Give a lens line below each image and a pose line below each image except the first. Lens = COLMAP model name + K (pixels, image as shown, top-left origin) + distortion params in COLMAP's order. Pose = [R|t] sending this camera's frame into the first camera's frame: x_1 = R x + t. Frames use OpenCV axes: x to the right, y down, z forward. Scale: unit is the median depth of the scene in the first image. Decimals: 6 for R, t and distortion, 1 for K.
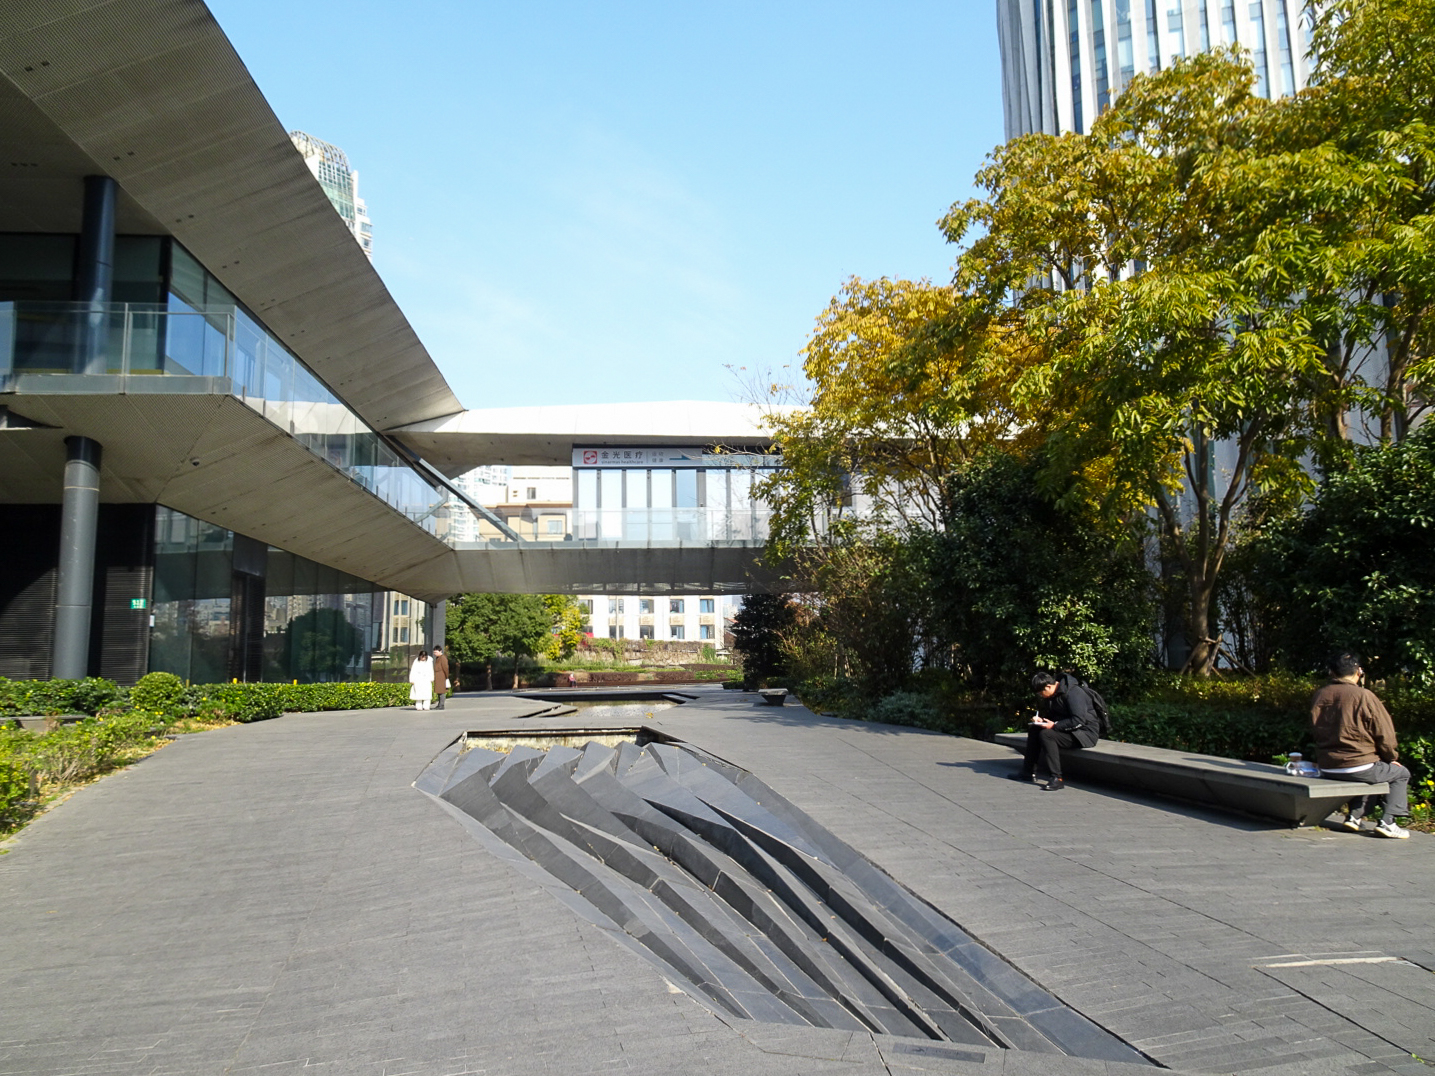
lens RADIAL K [[1016.5, 0, 722.2], [0, 1016.5, 531.3], [0, 0, 1]] dist [0.011894, 0.000017]
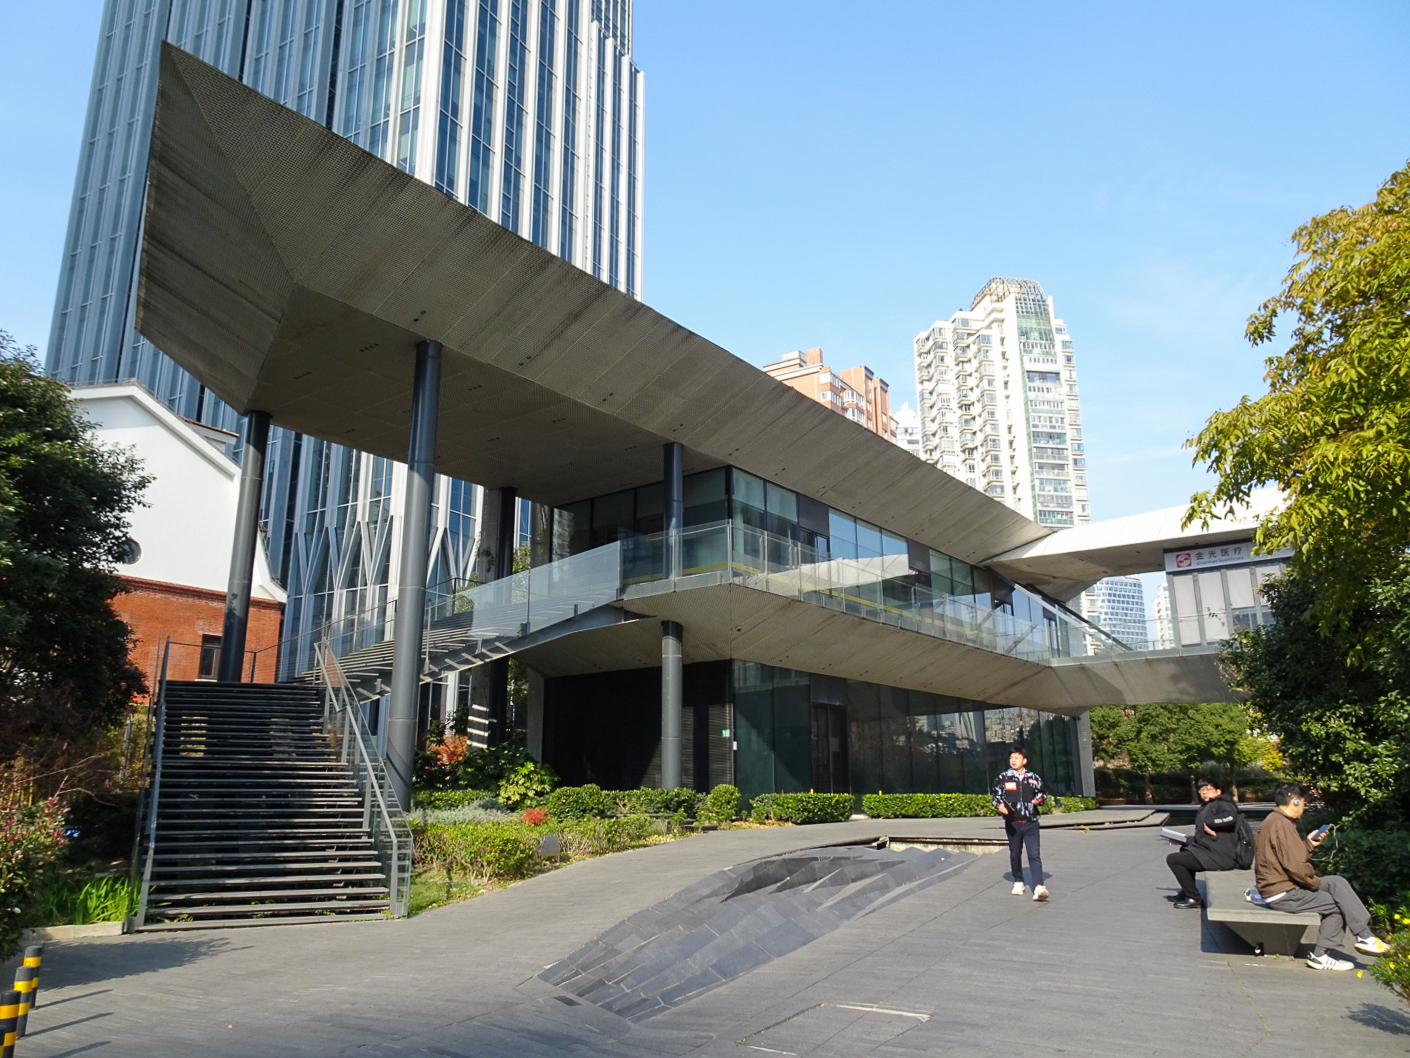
lens RADIAL K [[1001.8, 0, 705.0], [0, 1001.8, 529.0], [0, 0, 1]] dist [0.005492, -0.001980]
pose [[0.747216, -0.156917, -0.645791, 0.279317], [0.085412, 0.986341, -0.140839, -0.011324], [0.659070, 0.050079, 0.750412, -0.043821]]
